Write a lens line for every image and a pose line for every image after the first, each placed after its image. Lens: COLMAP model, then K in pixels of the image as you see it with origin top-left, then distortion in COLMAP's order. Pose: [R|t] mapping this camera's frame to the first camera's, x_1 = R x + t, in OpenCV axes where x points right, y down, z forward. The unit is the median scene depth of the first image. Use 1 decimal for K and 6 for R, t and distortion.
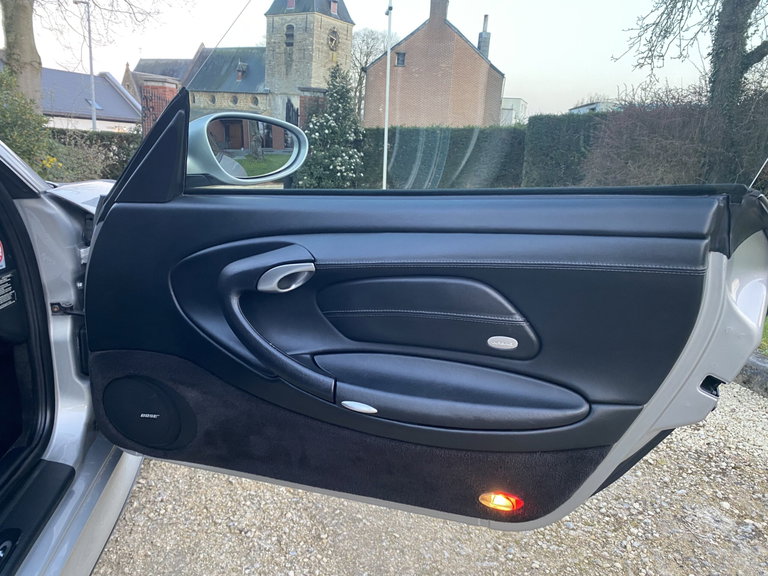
lens RADIAL K [[582.0, 0, 371.8], [0, 582.0, 284.2], [0, 0, 1]] dist [0.037094, -0.040793]
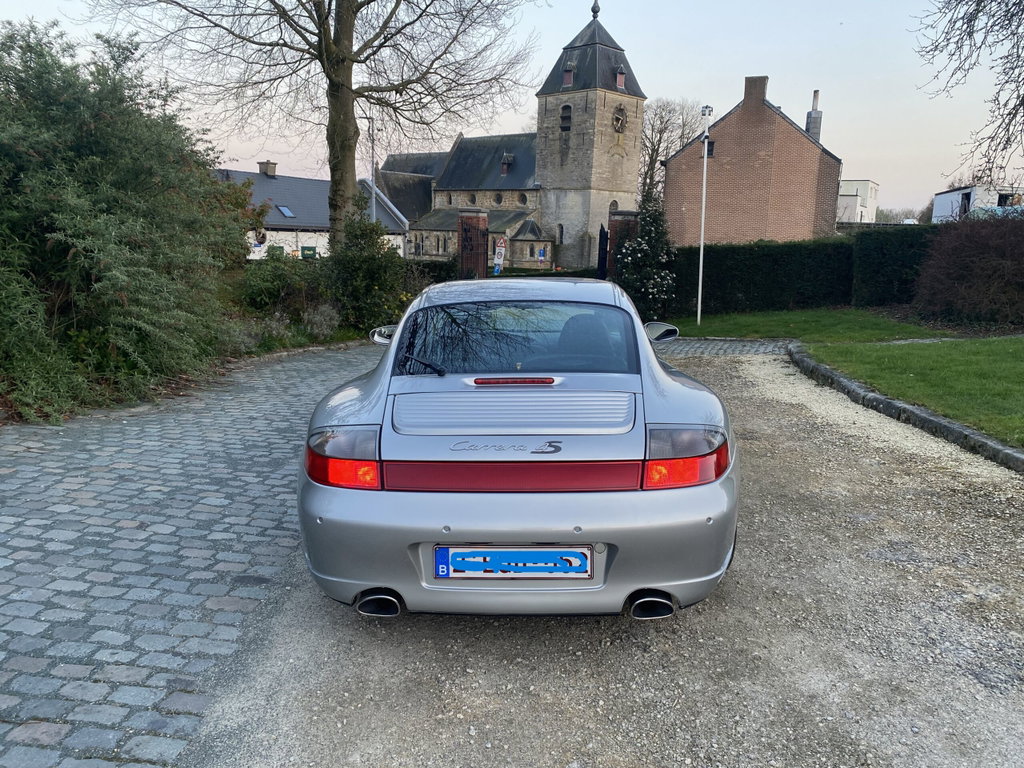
lens RADIAL K [[776.0, 0, 513.1], [0, 776.0, 384.1], [0, 0, 1]] dist [0.037094, -0.040793]
pose [[0.982035, -0.000055, -0.188701, -0.014345], [-0.010246, 0.998509, -0.053613, 0.012111], [0.188422, 0.054584, 0.980570, -0.124278]]
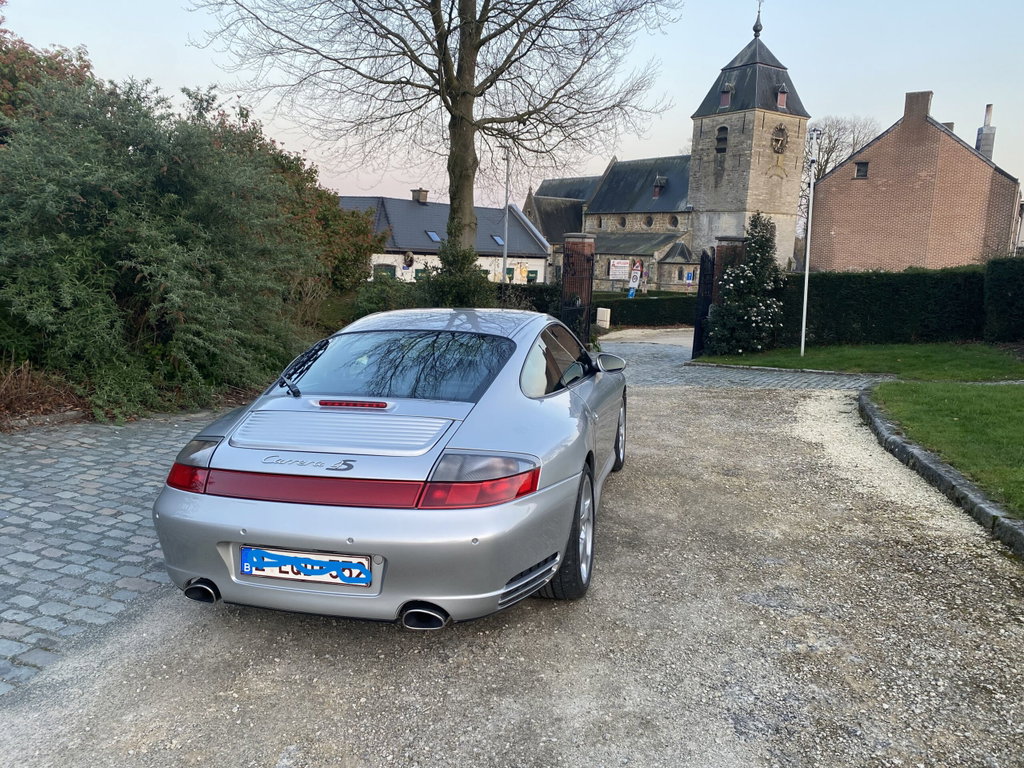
lens RADIAL K [[776.0, 0, 508.5], [0, 776.0, 385.7], [0, 0, 1]] dist [0.037094, -0.040793]
pose [[0.922148, 0.034343, -0.385310, 0.025841], [-0.066852, 0.995213, -0.071291, 0.010344], [0.381017, 0.091499, 0.920029, -0.120311]]
